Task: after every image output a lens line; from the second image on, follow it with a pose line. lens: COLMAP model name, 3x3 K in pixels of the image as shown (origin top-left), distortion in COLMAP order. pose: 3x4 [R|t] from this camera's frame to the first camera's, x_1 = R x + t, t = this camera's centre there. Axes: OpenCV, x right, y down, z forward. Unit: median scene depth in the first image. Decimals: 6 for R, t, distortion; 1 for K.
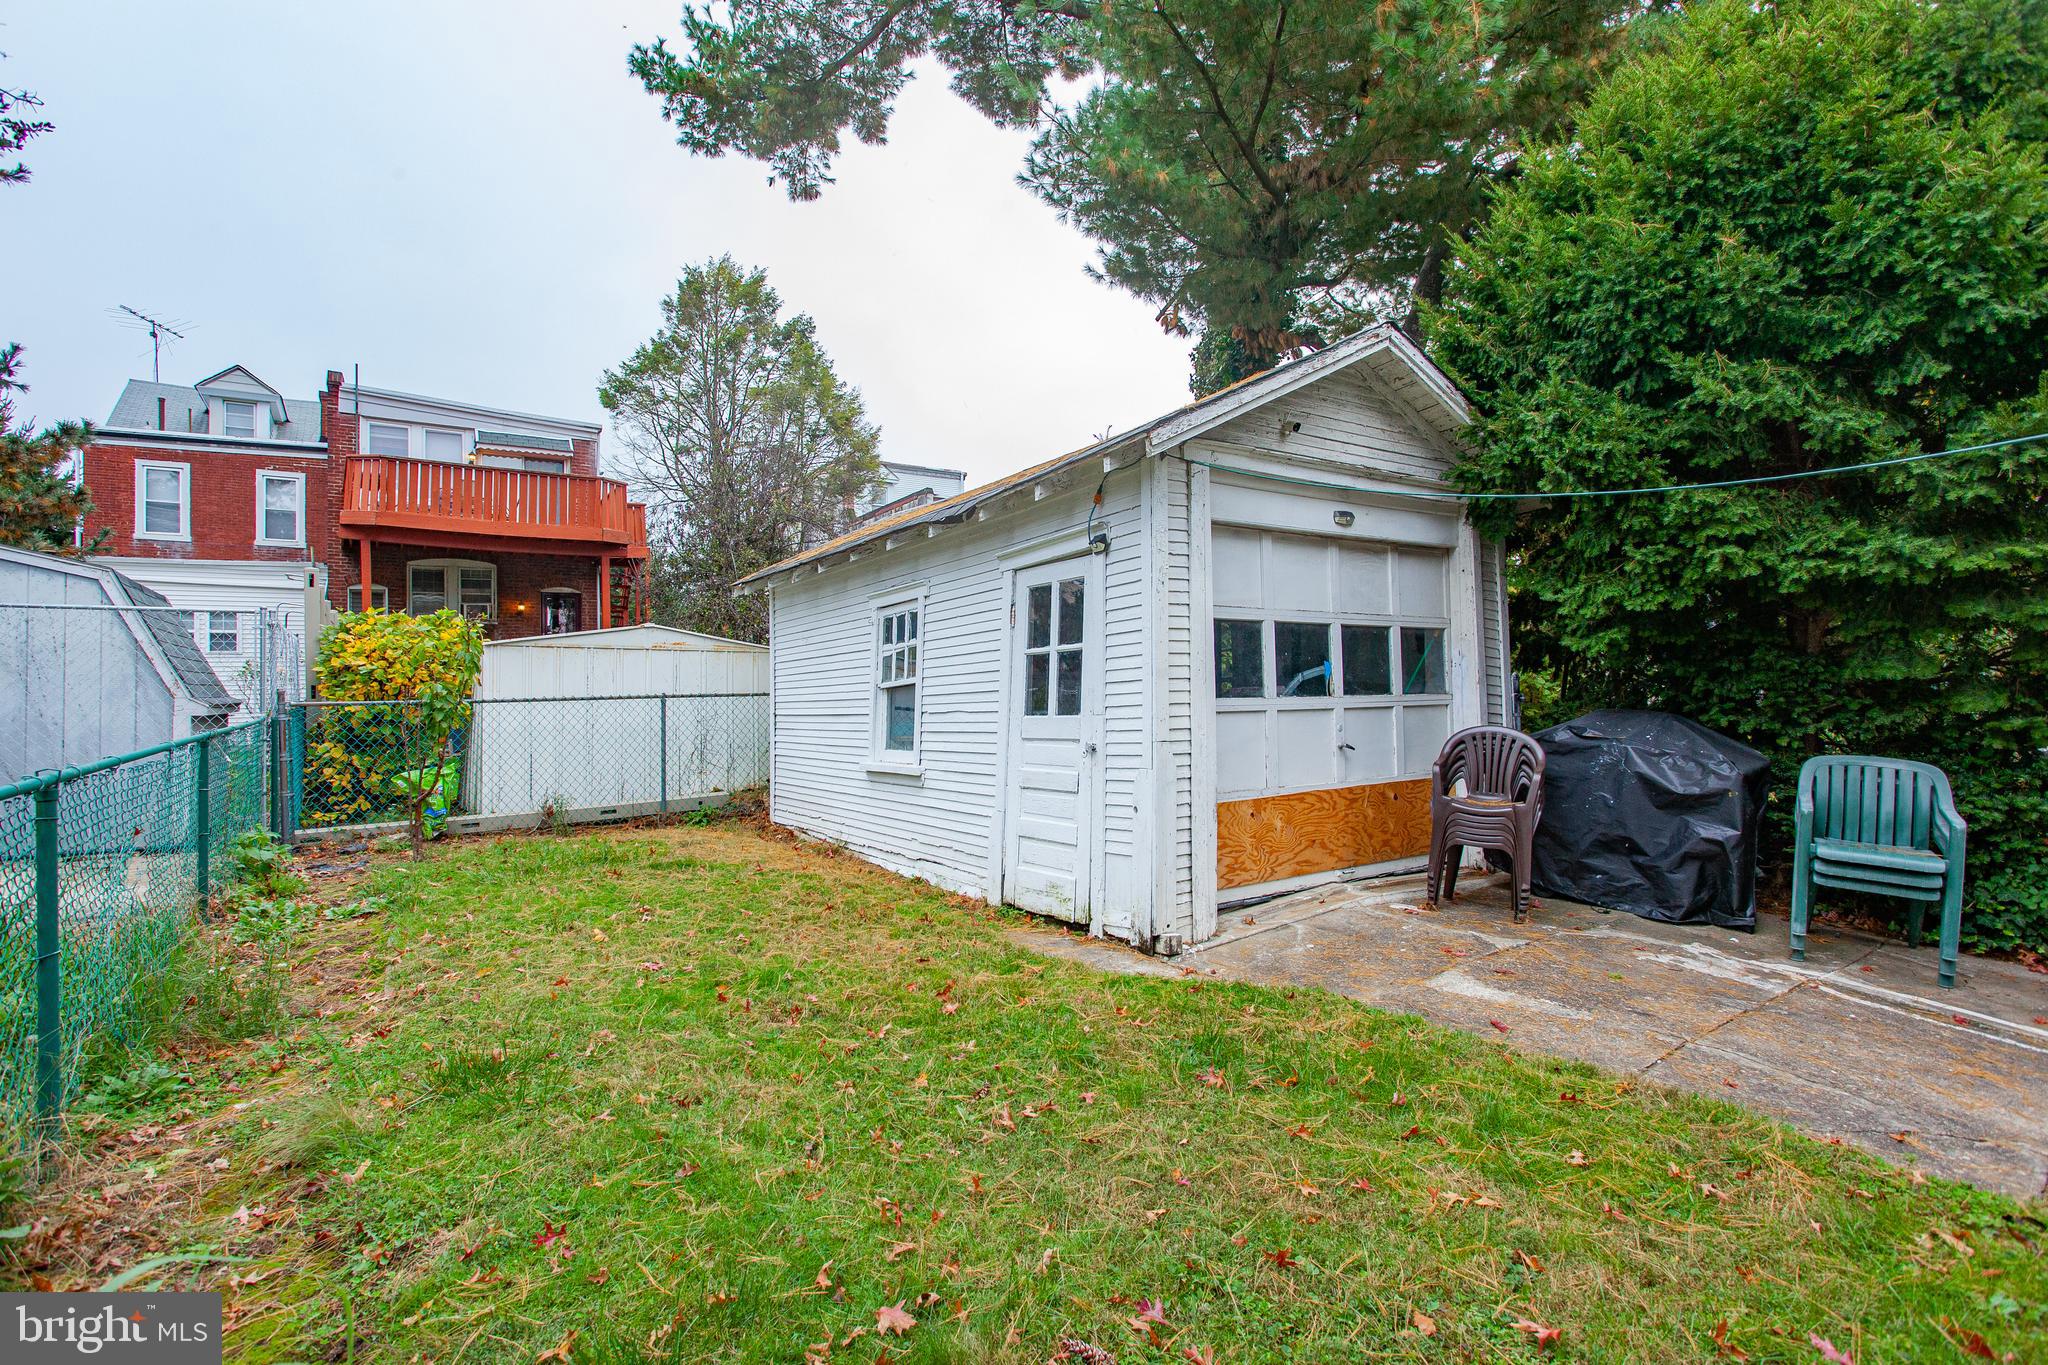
lens RADIAL K [[989.9, 0, 1024.0], [0, 989.9, 682.5], [0, 0, 1]] dist [-0.050748, 0.033963]
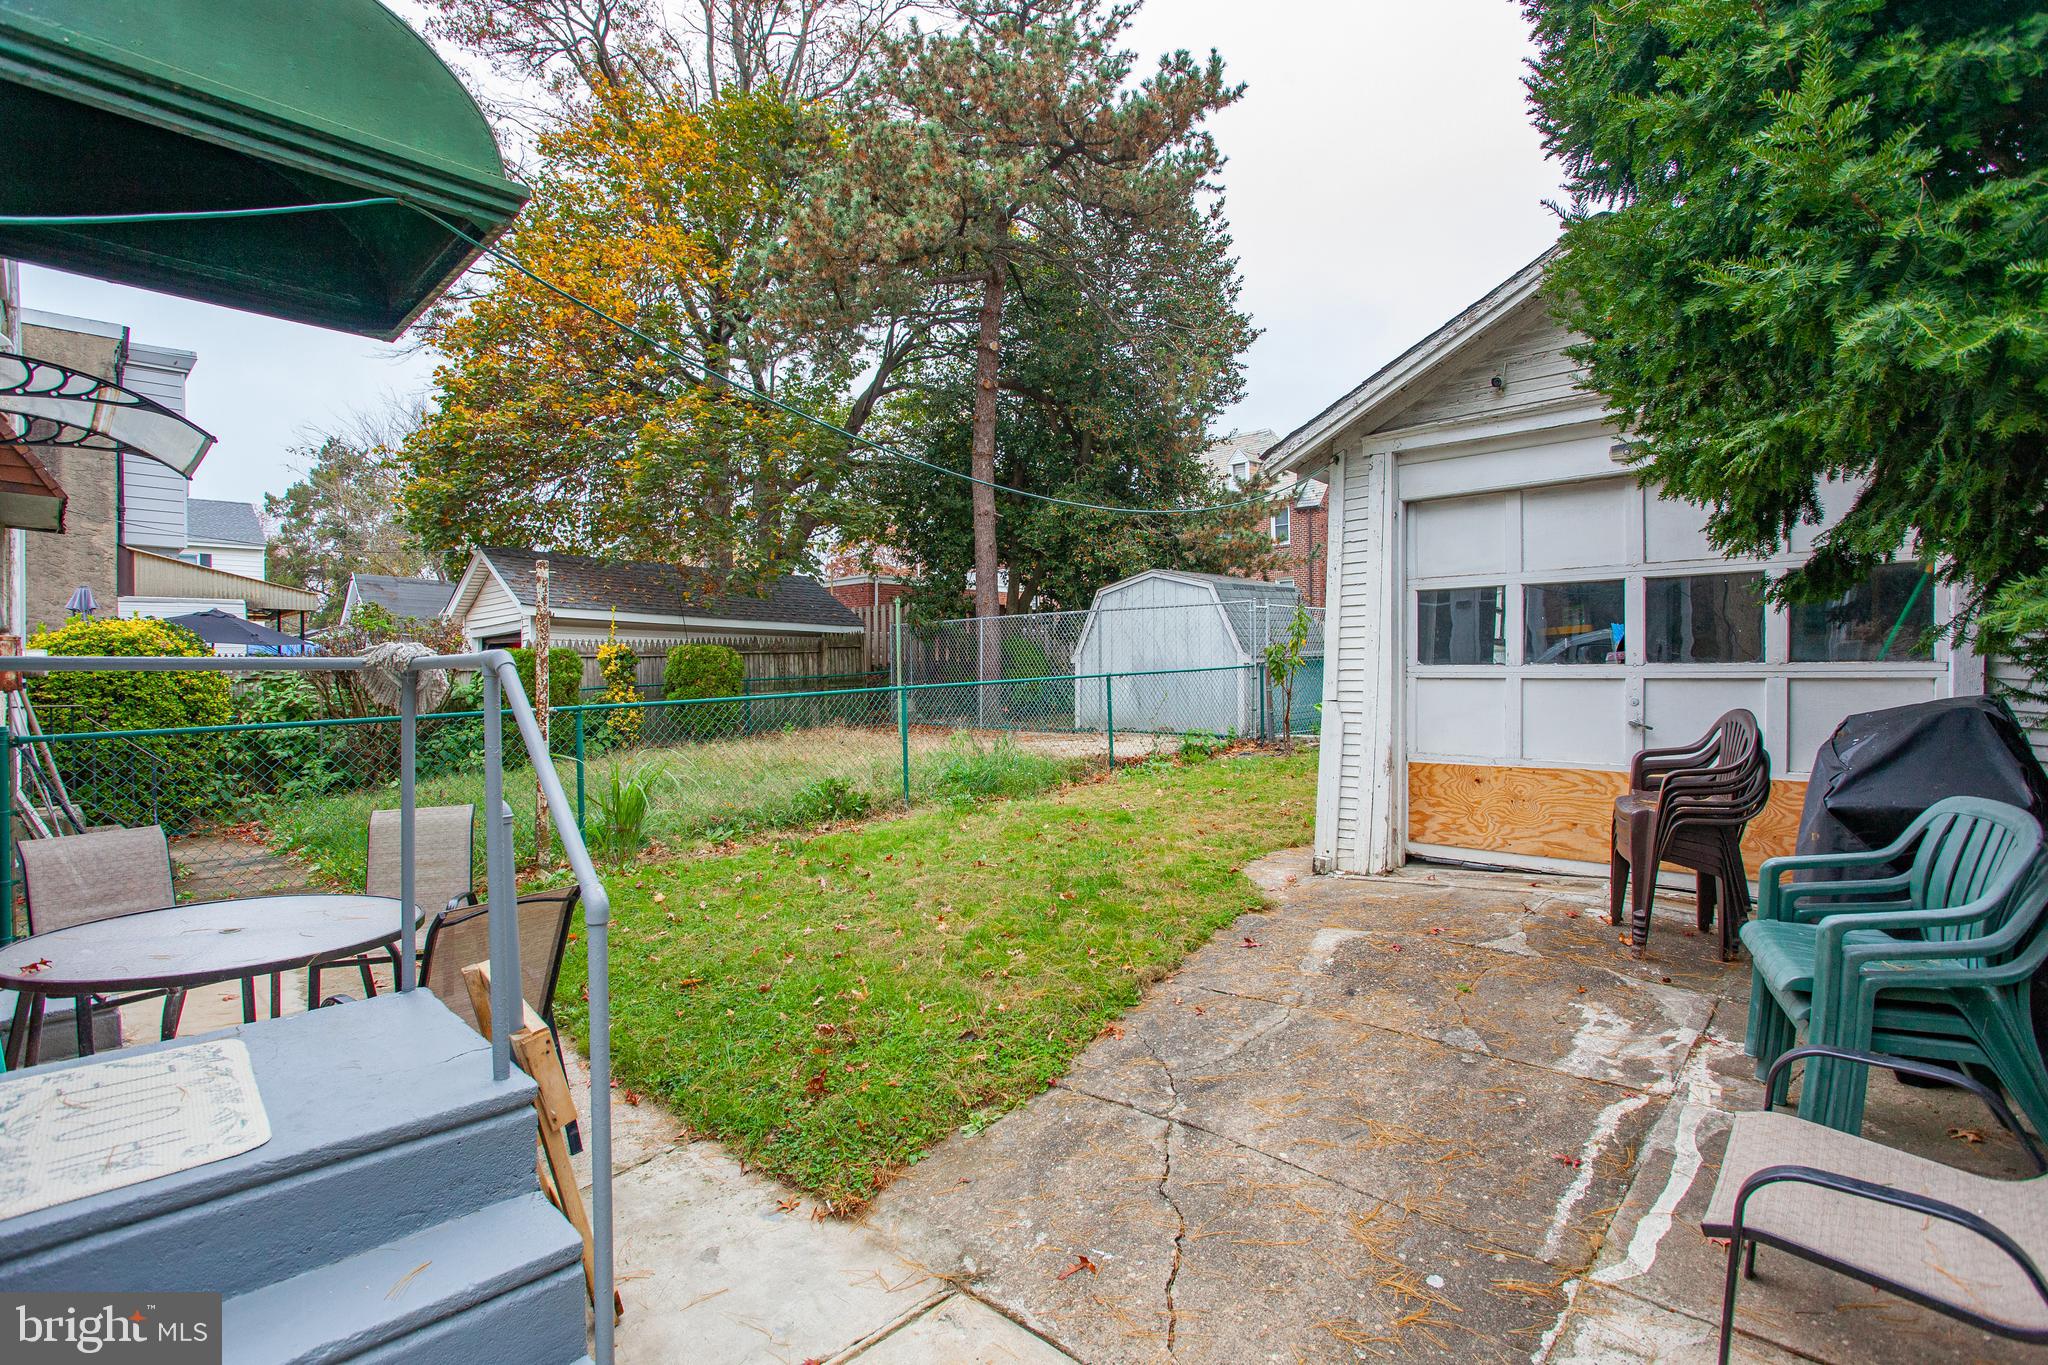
lens RADIAL K [[989.9, 0, 1024.0], [0, 989.9, 682.5], [0, 0, 1]] dist [-0.050748, 0.033963]
pose [[0.259544, 0.032682, -0.965178, 1.008719], [0.024128, 0.998896, 0.040311, -0.017064], [0.965430, -0.033750, 0.258468, 0.279936]]
